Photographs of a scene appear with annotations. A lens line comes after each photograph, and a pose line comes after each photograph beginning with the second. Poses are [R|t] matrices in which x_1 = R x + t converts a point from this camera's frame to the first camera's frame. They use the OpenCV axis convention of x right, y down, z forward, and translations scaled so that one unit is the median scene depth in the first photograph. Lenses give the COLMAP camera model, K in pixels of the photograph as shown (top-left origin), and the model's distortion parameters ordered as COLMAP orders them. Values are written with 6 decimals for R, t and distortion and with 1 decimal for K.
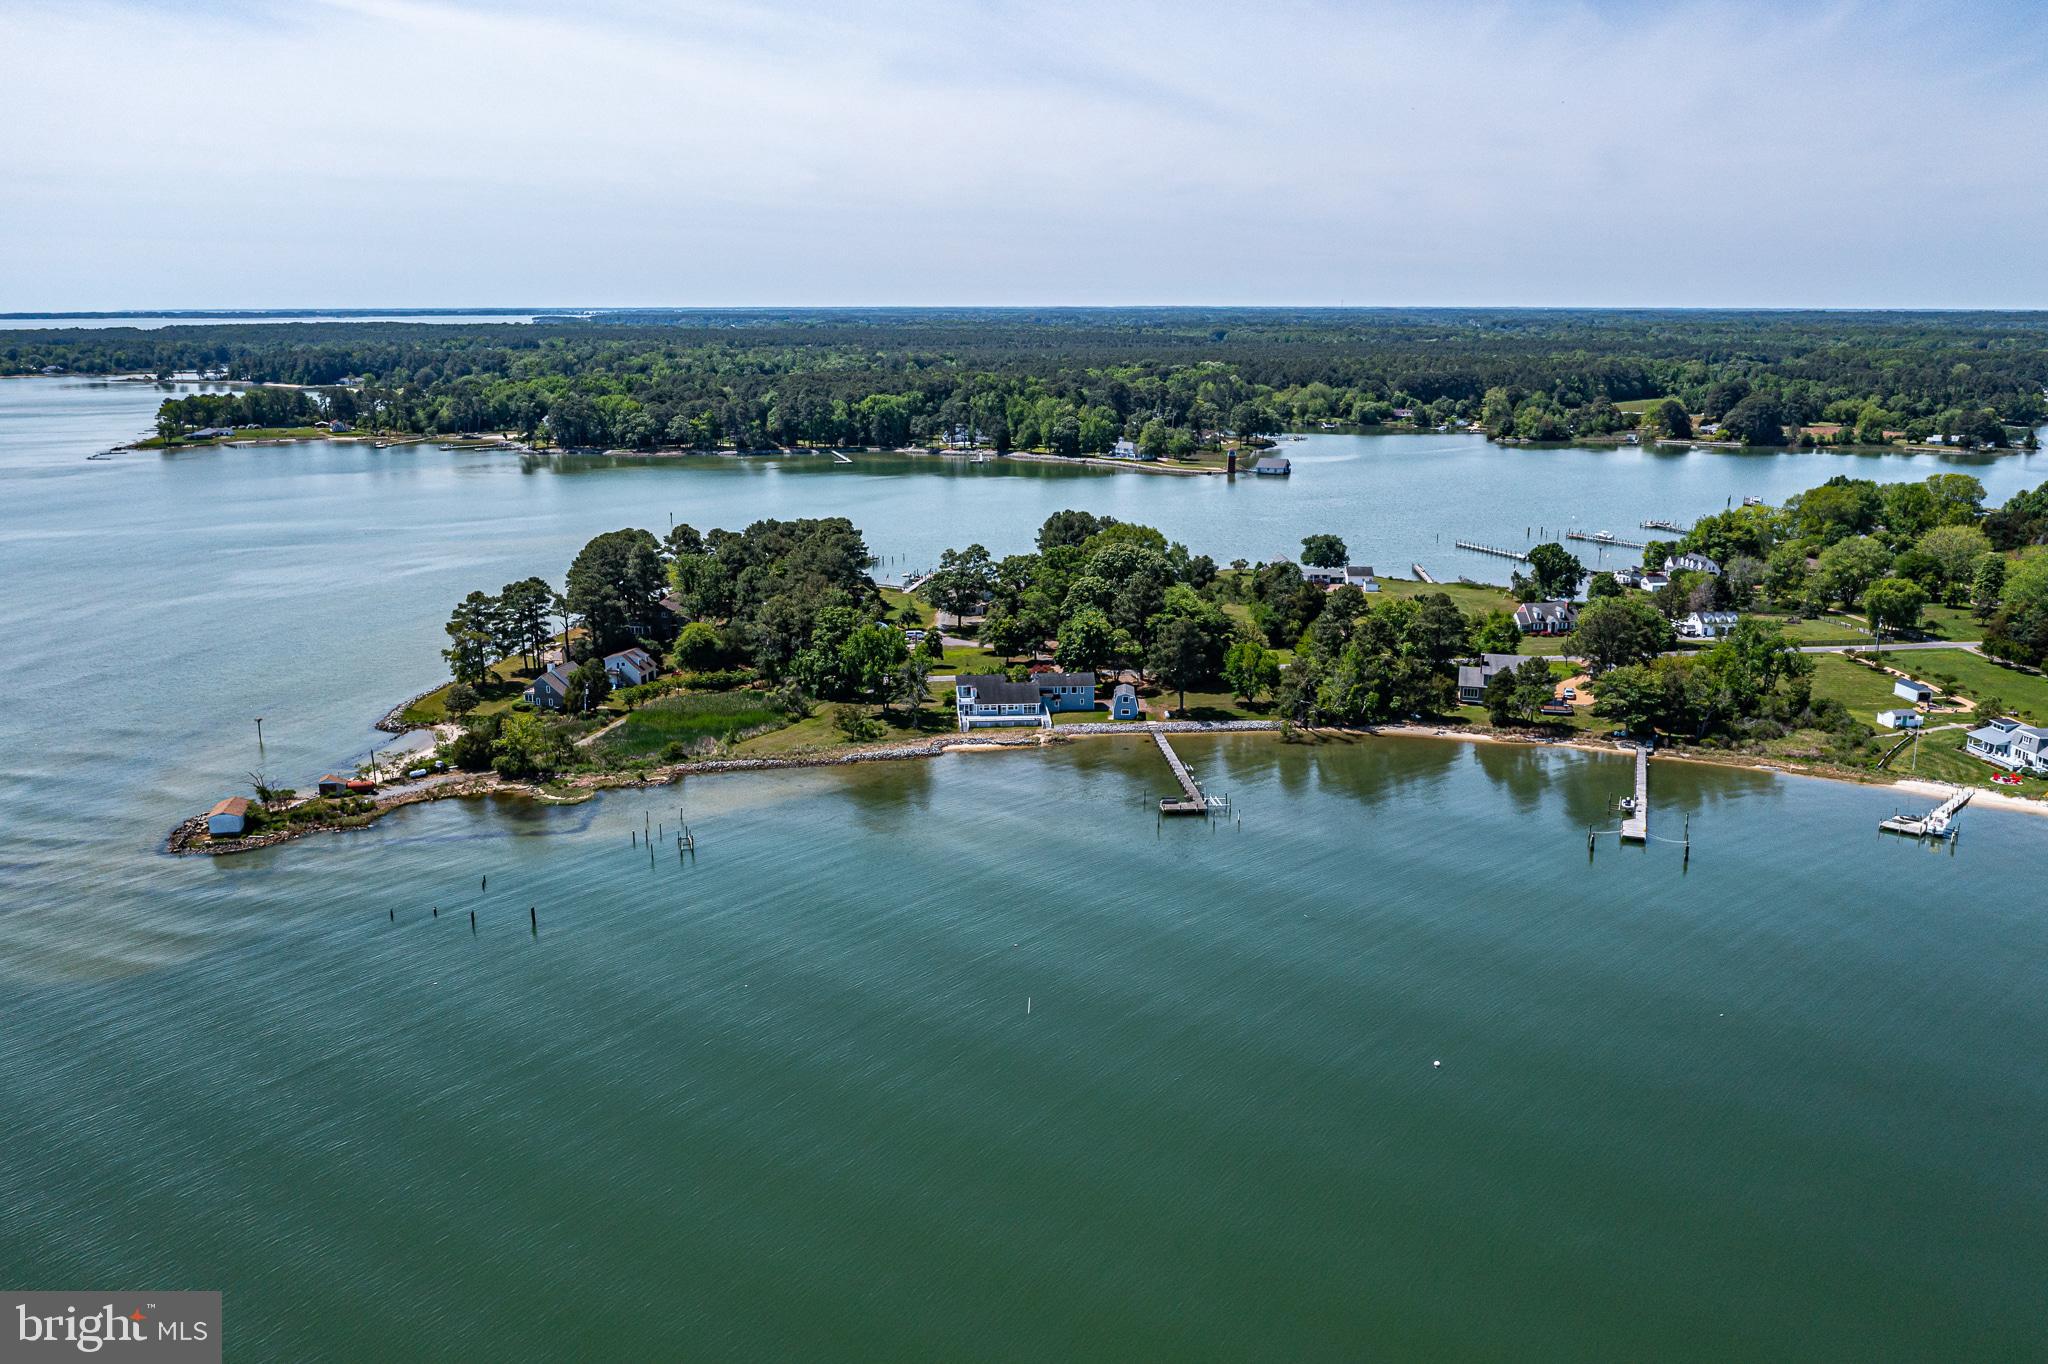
lens RADIAL K [[1648.4, 0, 1022.4], [0, 1648.4, 681.6], [0, 0, 1]] dist [-0.002699, 0.000476]
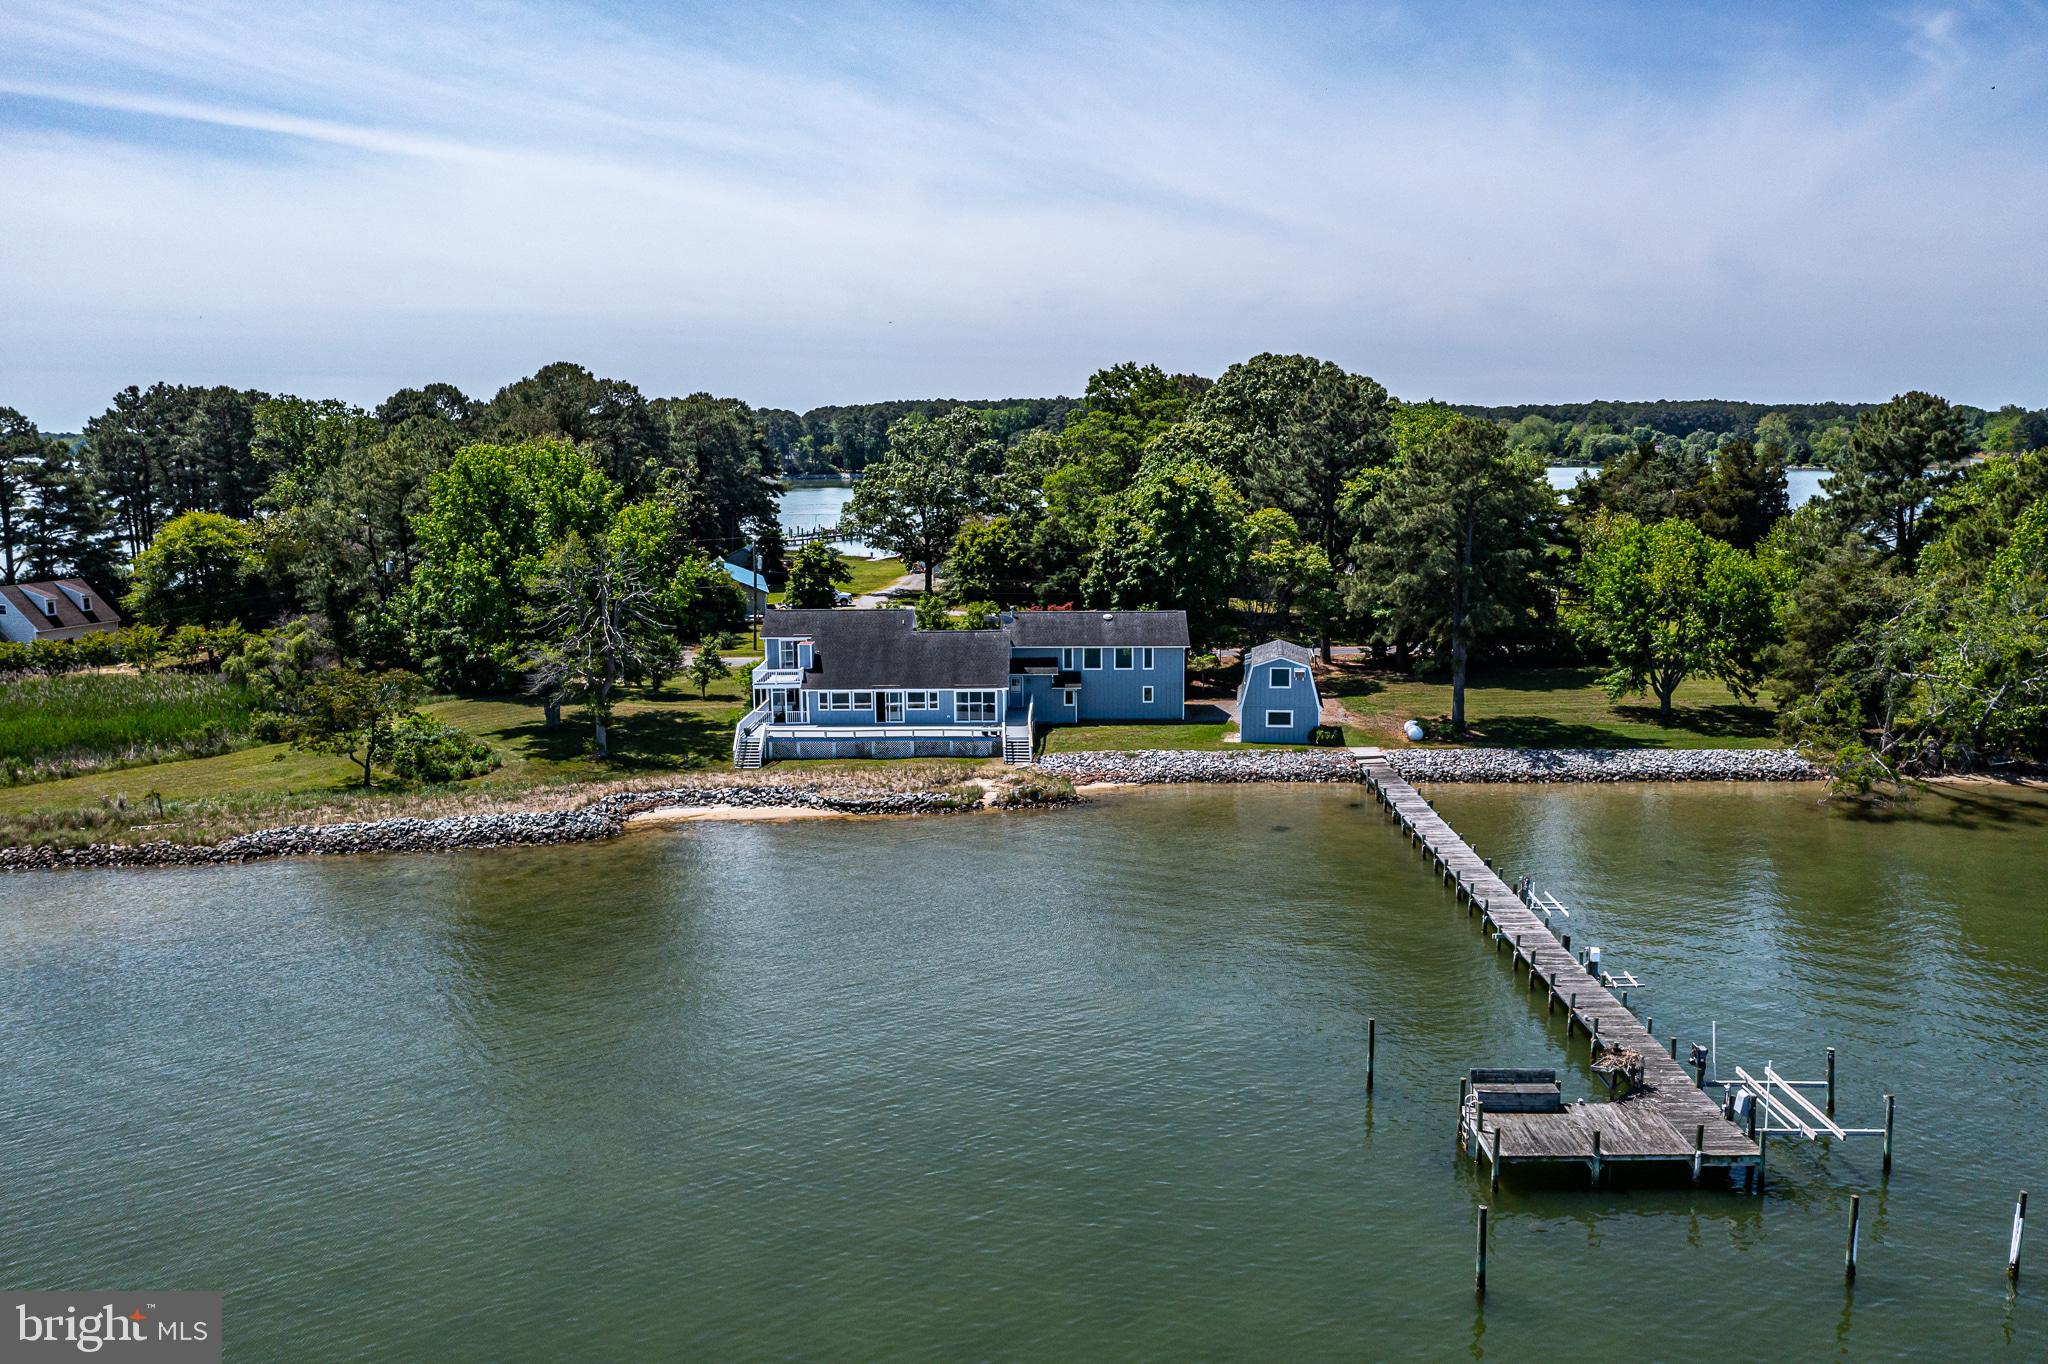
lens RADIAL K [[1648.4, 0, 1026.2], [0, 1648.4, 683.1], [0, 0, 1]] dist [-0.002699, 0.000476]
pose [[0.995255, 0.007272, -0.097031, 0.044679], [-0.014523, 0.997135, -0.074230, 0.035257], [0.096214, 0.075287, 0.992509, 0.677559]]
